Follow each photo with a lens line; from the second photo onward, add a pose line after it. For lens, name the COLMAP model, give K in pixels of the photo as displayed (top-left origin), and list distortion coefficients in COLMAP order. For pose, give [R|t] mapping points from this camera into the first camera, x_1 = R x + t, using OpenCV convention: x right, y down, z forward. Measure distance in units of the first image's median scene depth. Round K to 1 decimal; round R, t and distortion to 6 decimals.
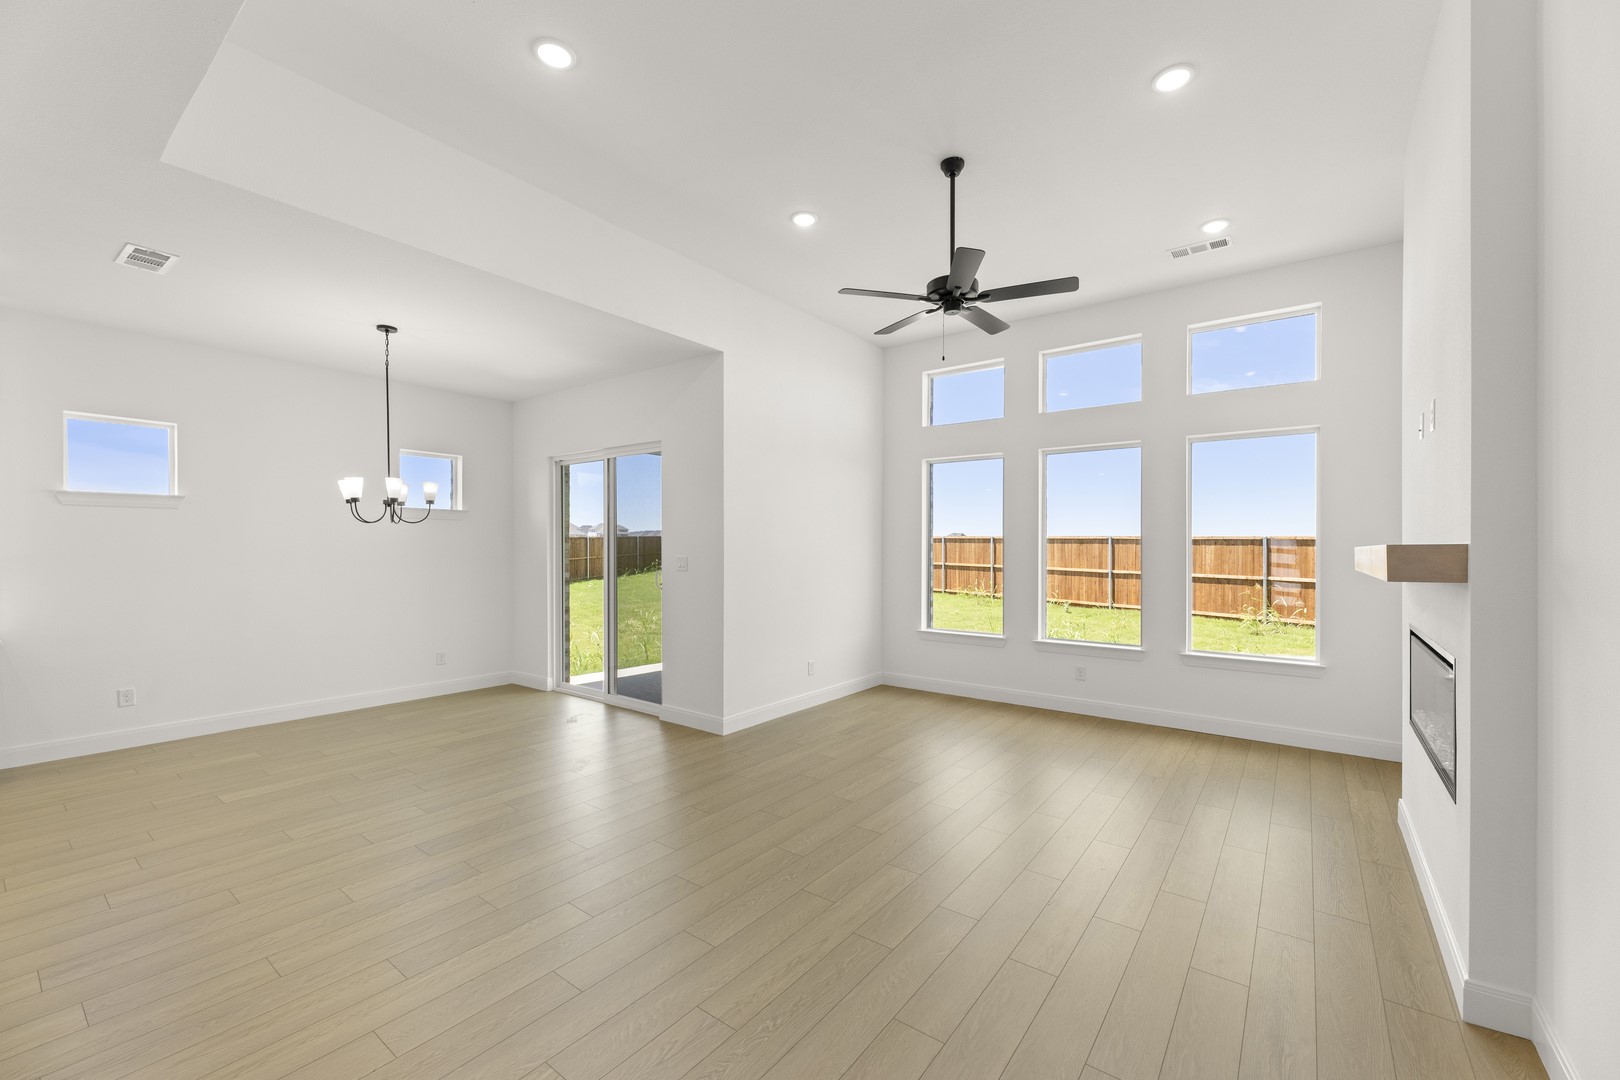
lens RADIAL K [[657.2, 0, 808.6], [0, 657.2, 552.0], [0, 0, 1]] dist [0.006823, -0.000504]
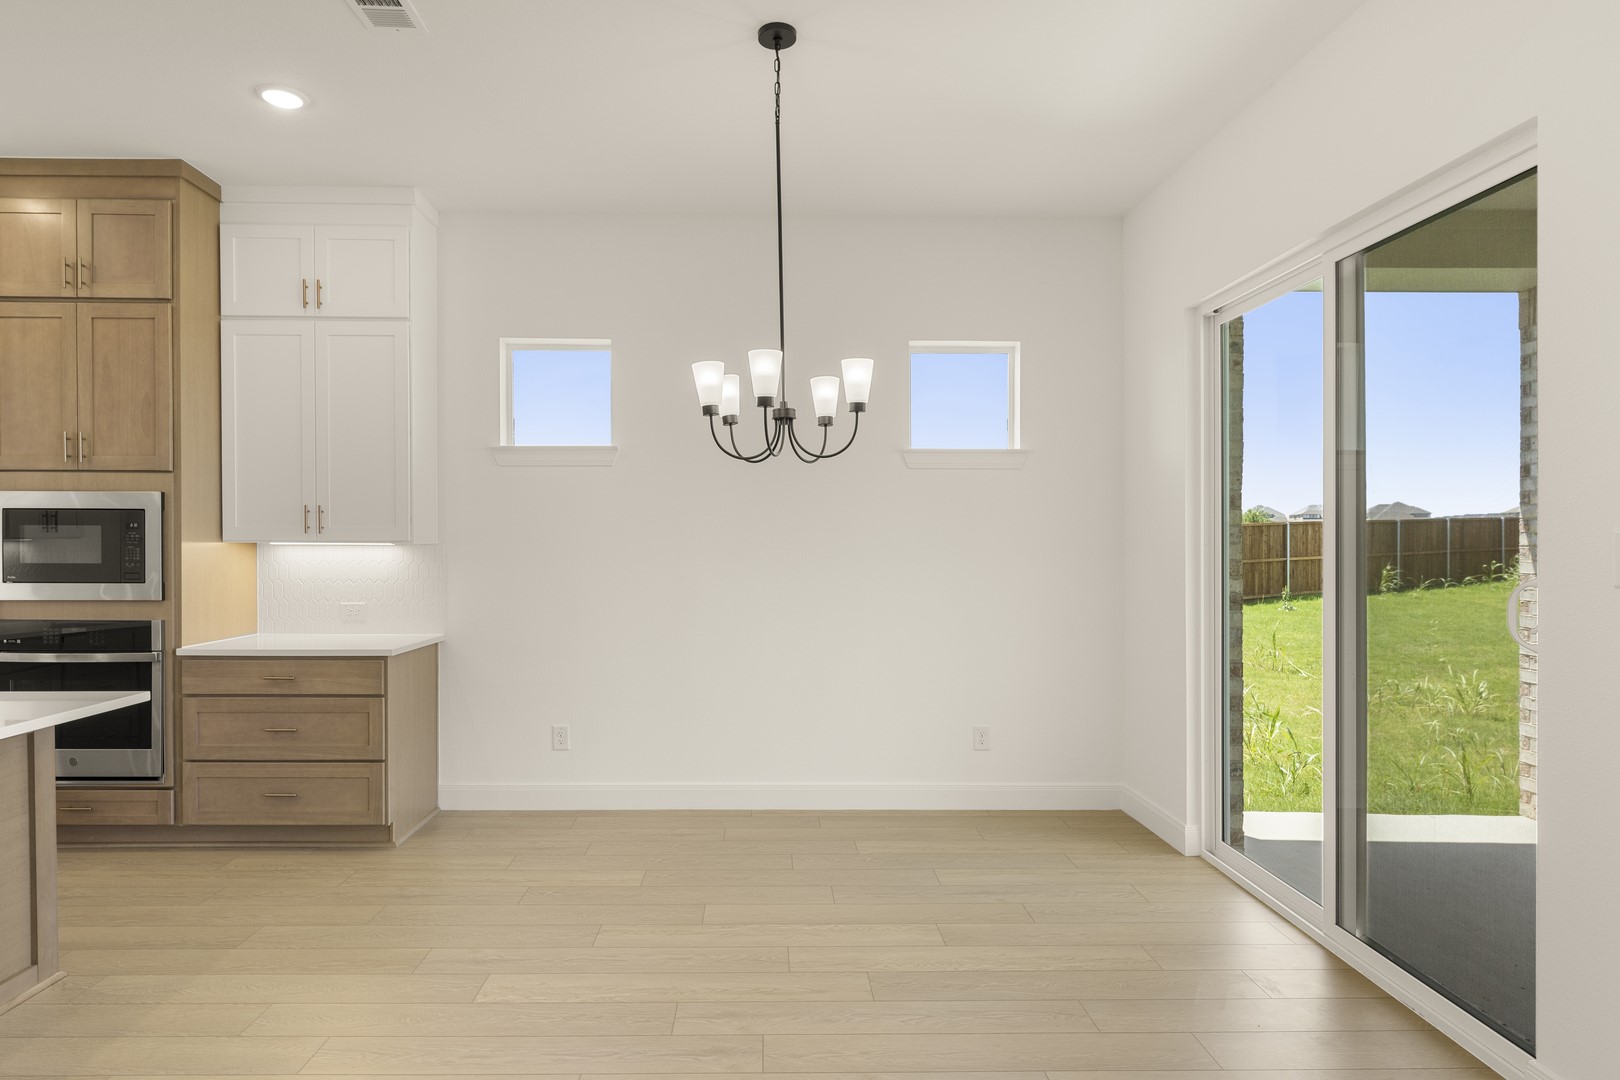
lens RADIAL K [[868.4, 0, 800.9], [0, 868.4, 546.3], [0, 0, 1]] dist [-0.001400, 0.000057]
pose [[0.624870, 0.001954, -0.780726, -0.110771], [-0.005664, 0.999982, -0.002030, 0.012817], [0.780708, 0.005690, 0.624870, 0.443947]]
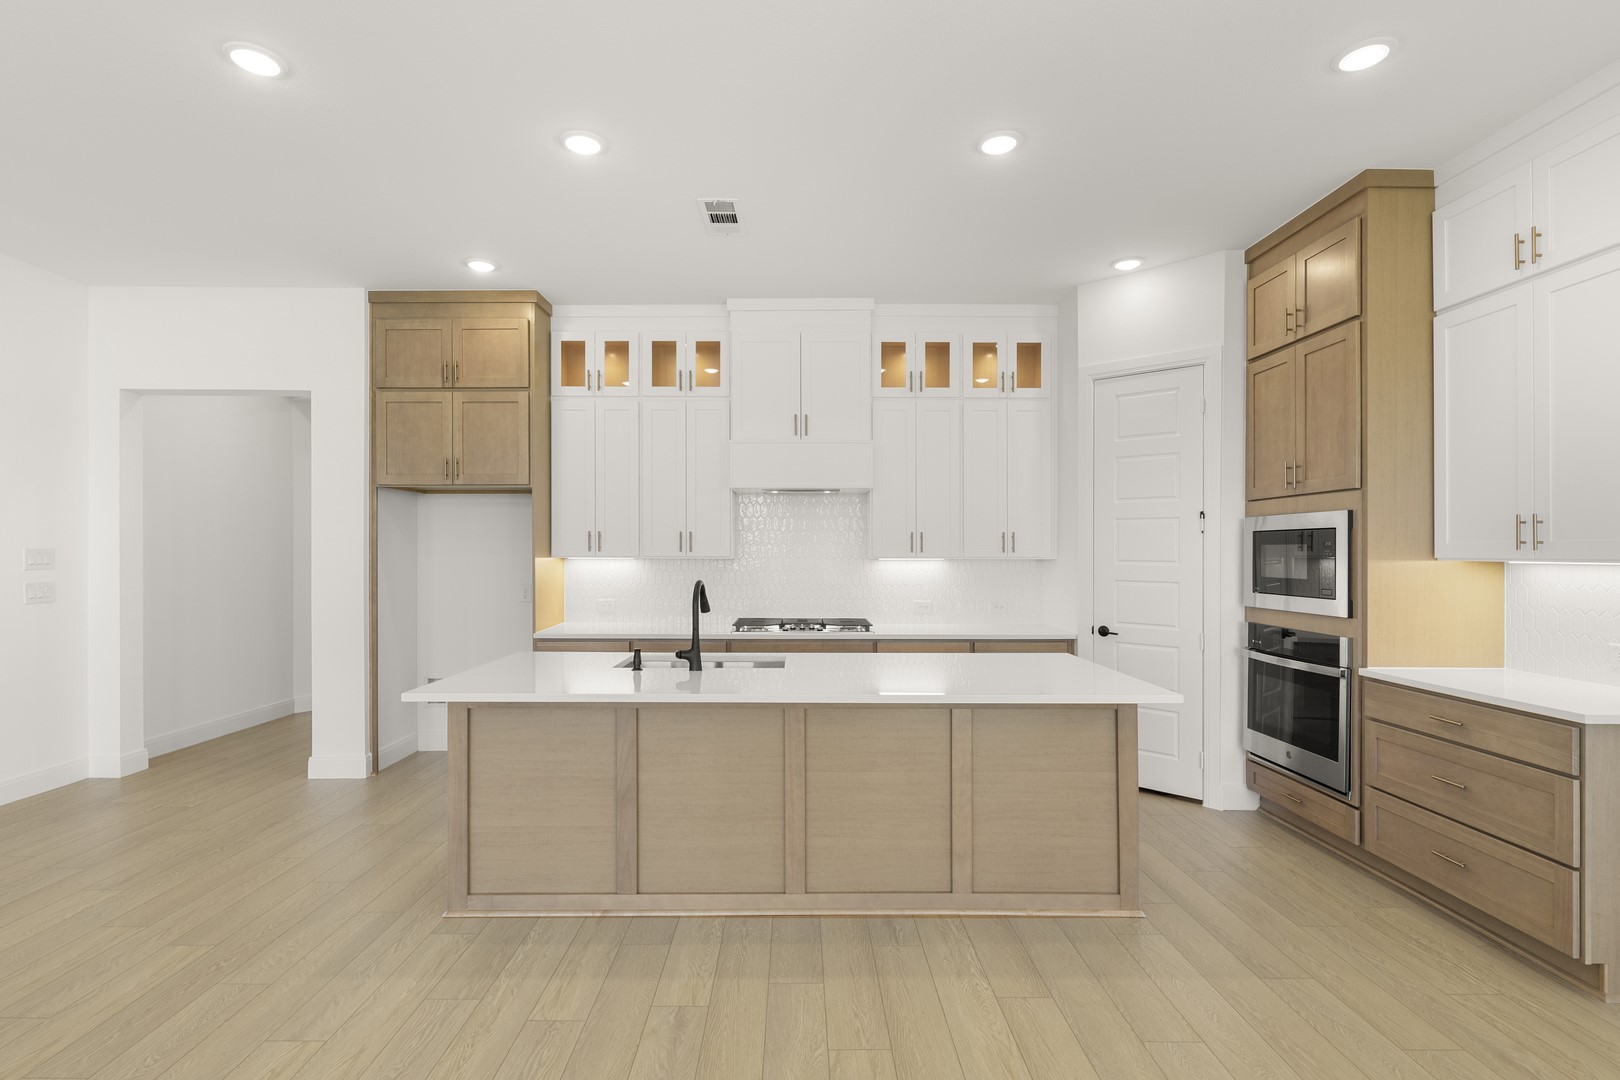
lens RADIAL K [[772.9, 0, 807.4], [0, 772.9, 555.9], [0, 0, 1]] dist [0.001666, 0.000111]
pose [[-0.796222, -0.005561, -0.604980, -0.231123], [-0.011697, 0.999912, 0.006205, 0.009454], [0.604892, 0.012017, -0.796217, 0.676251]]
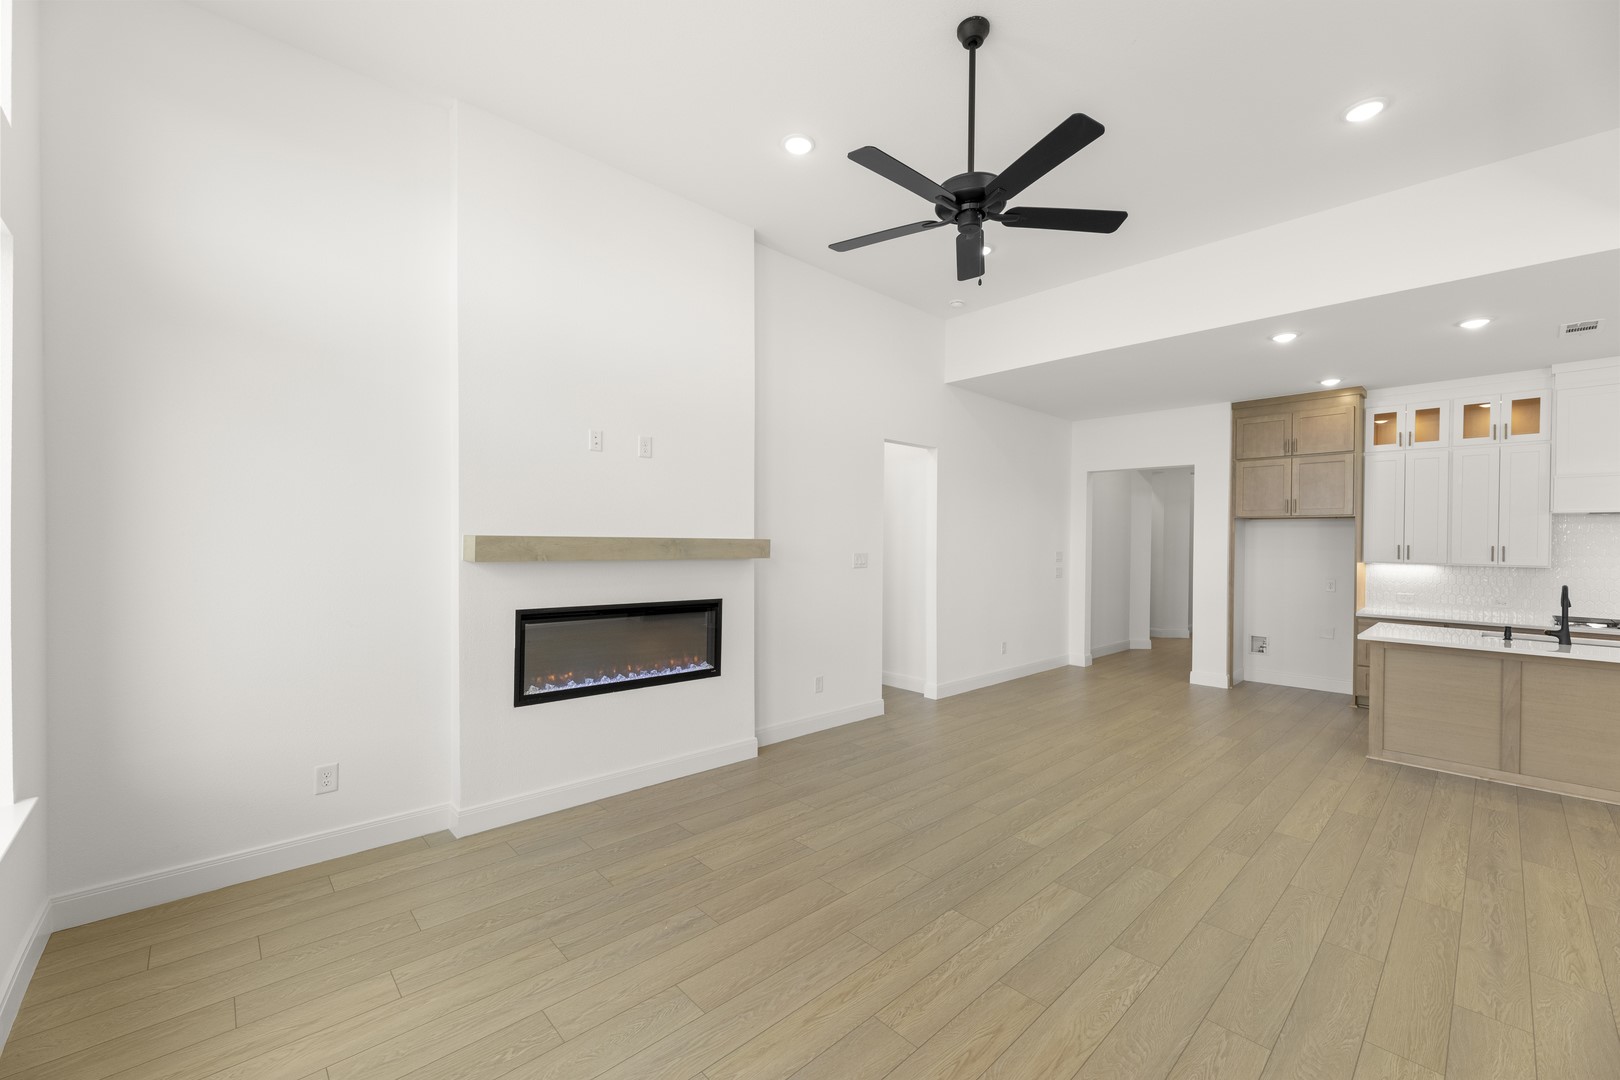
lens RADIAL K [[657.2, 0, 801.5], [0, 657.2, 546.3], [0, 0, 1]] dist [0.006823, -0.000504]
pose [[-0.984201, -0.019473, 0.175981, -0.129540], [-0.016921, 0.999729, 0.015991, 0.005081], [-0.176244, 0.012761, -0.984264, 0.764969]]
